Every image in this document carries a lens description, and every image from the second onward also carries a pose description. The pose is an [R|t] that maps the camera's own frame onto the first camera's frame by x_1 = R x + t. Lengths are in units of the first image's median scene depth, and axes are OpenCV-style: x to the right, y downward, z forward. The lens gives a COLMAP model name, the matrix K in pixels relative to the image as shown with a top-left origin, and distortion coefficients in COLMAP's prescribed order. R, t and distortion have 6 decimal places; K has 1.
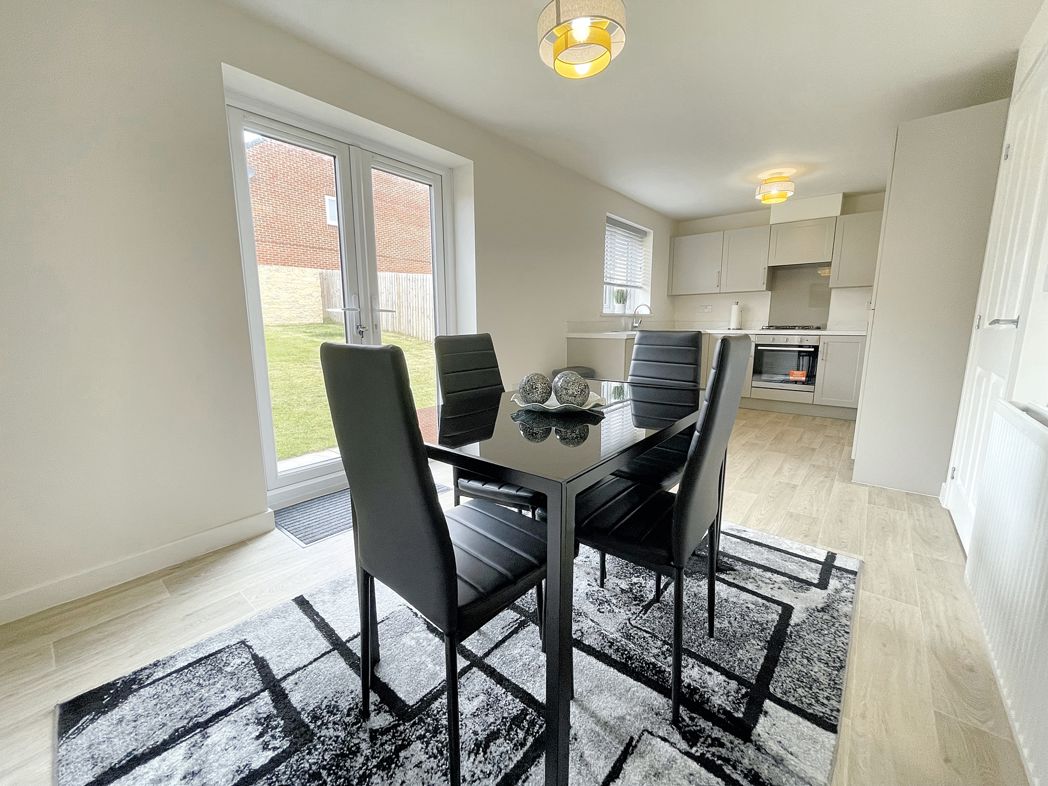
lens RADIAL K [[424.0, 0, 527.4], [0, 424.0, 390.3], [0, 0, 1]] dist [0.001623, 0.000065]
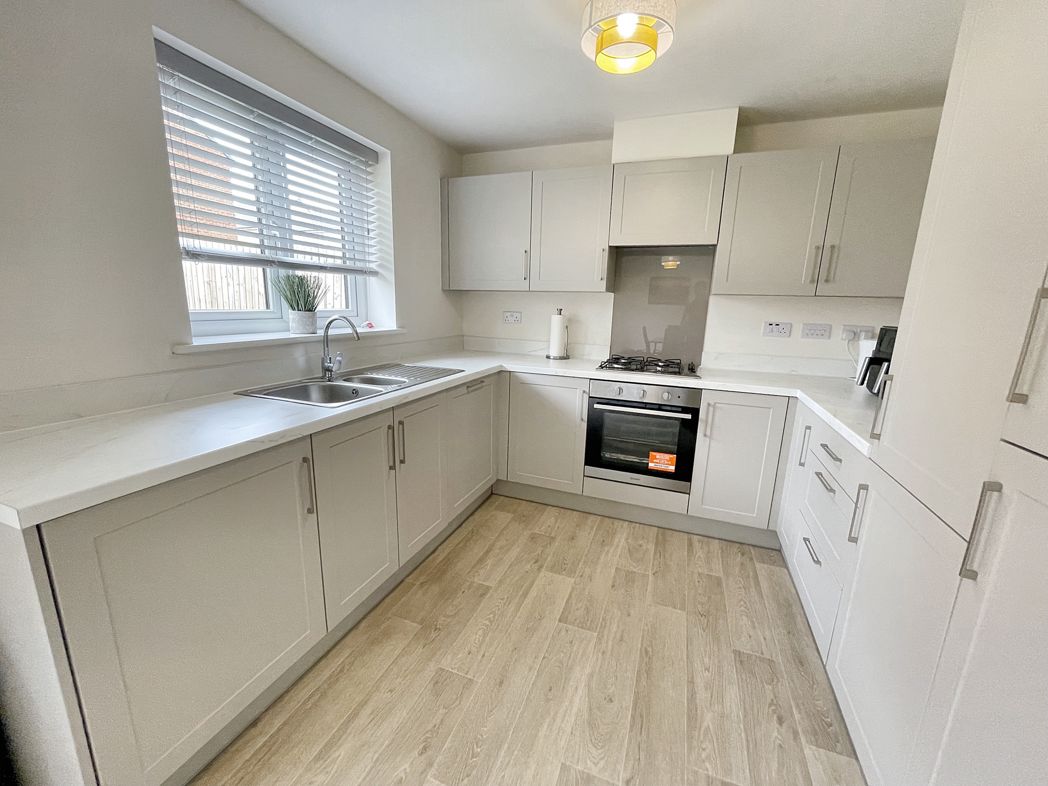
lens RADIAL K [[424.0, 0, 522.3], [0, 424.0, 394.5], [0, 0, 1]] dist [0.001623, 0.000065]
pose [[0.946473, -0.039627, 0.320340, 0.296466], [0.020352, 0.997787, 0.063297, -0.147361], [-0.322140, -0.053390, 0.945186, 0.540831]]
